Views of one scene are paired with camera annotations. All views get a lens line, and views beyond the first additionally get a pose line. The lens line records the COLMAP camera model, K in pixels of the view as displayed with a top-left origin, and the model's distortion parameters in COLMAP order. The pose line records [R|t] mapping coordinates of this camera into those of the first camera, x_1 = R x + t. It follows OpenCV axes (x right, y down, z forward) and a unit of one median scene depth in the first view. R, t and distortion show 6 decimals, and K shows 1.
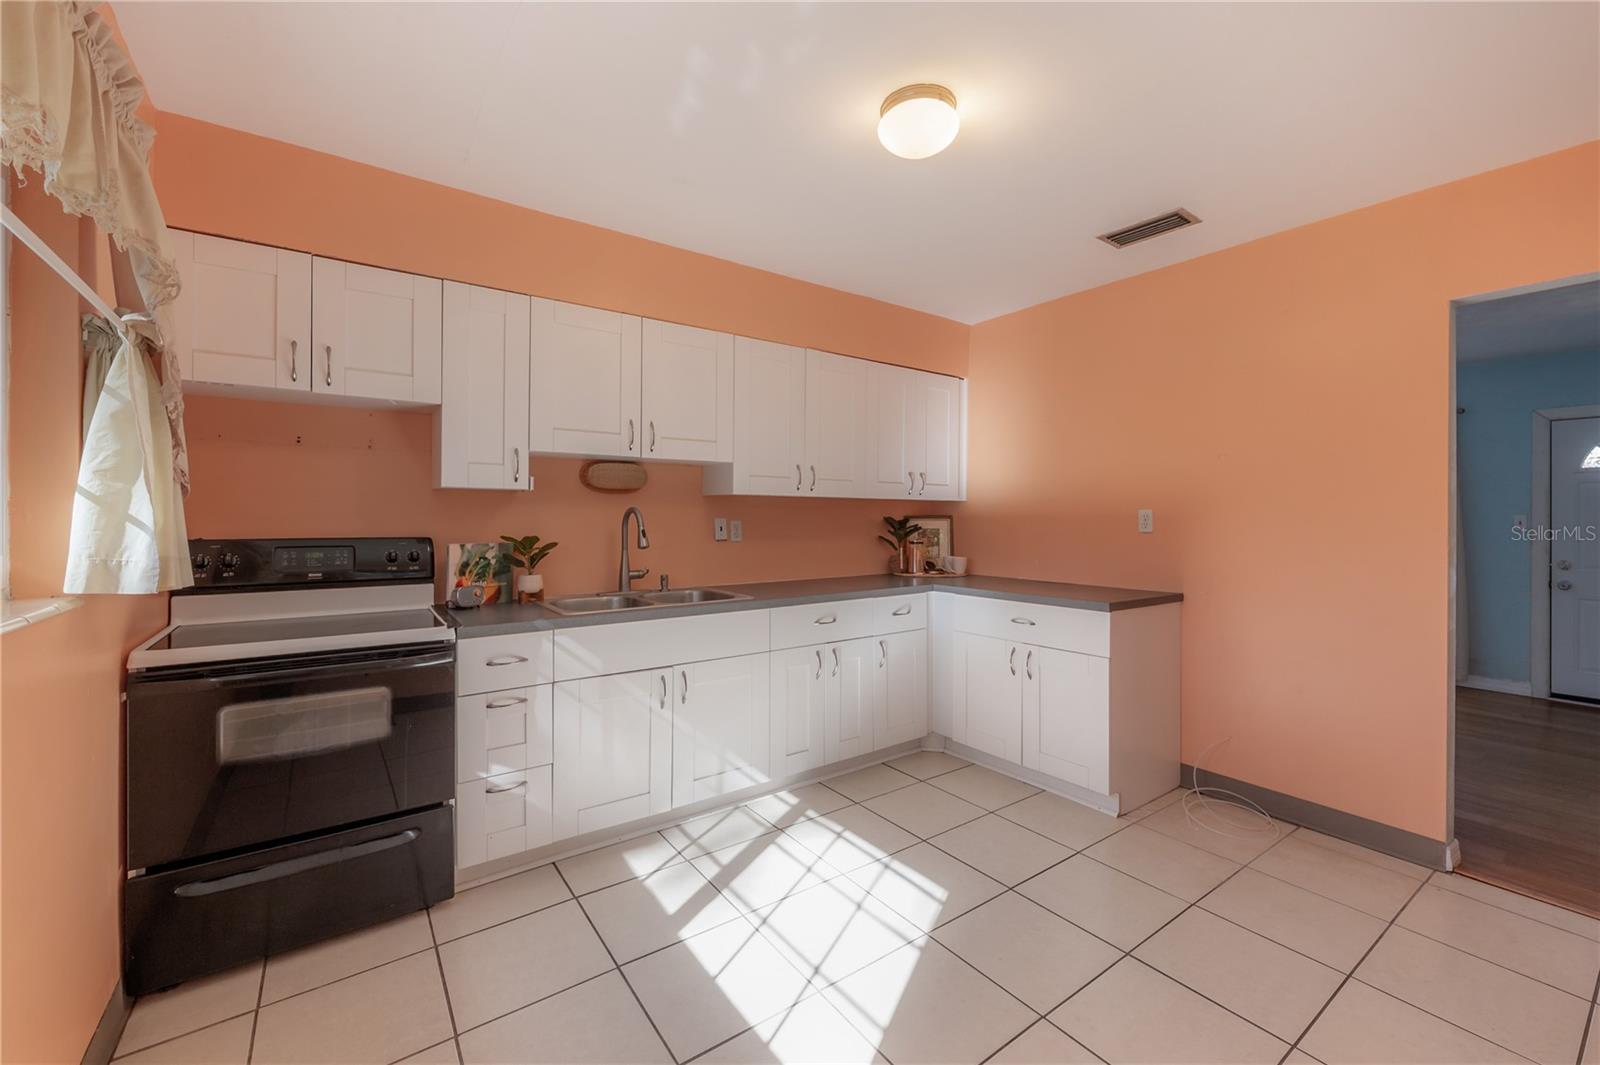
lens RADIAL K [[647.2, 0, 787.1], [0, 647.2, 523.7], [0, 0, 1]] dist [-0.005067, -0.003929]
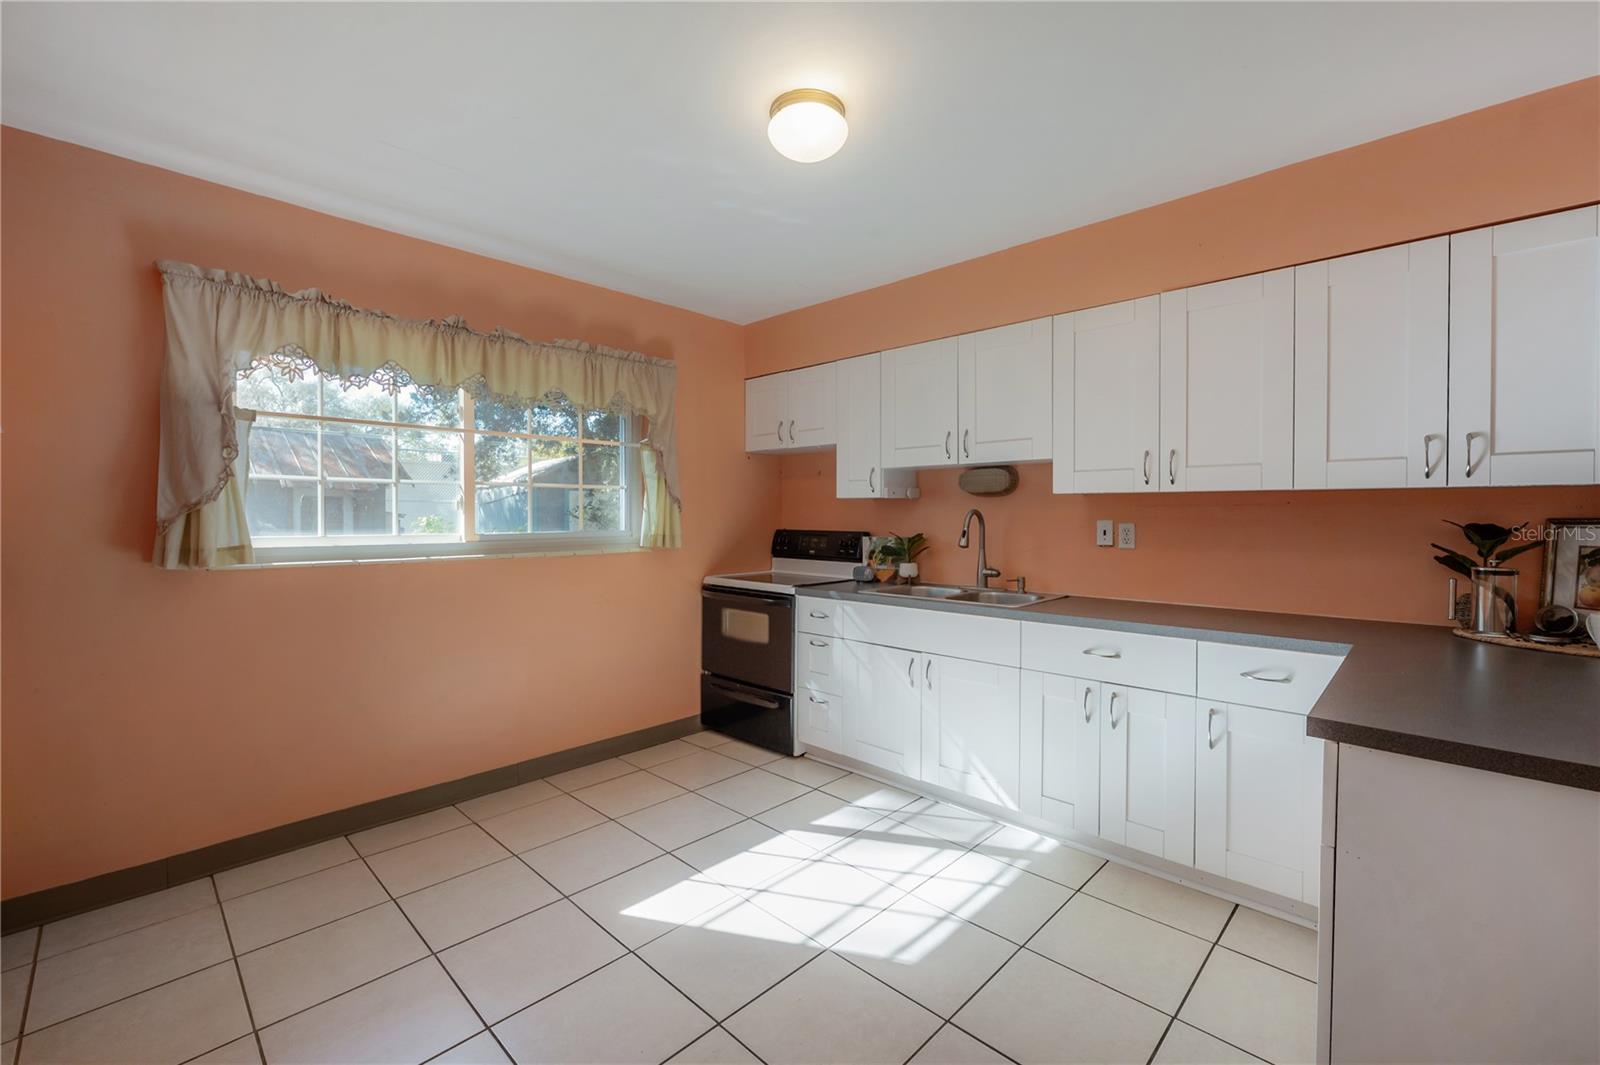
lens RADIAL K [[647.2, 0, 811.9], [0, 647.2, 523.9], [0, 0, 1]] dist [-0.005067, -0.003929]
pose [[0.204757, 0.010369, -0.978758, 0.871533], [-0.010910, 0.999906, 0.008310, -0.008608], [0.978752, 0.008977, 0.204851, 0.580680]]
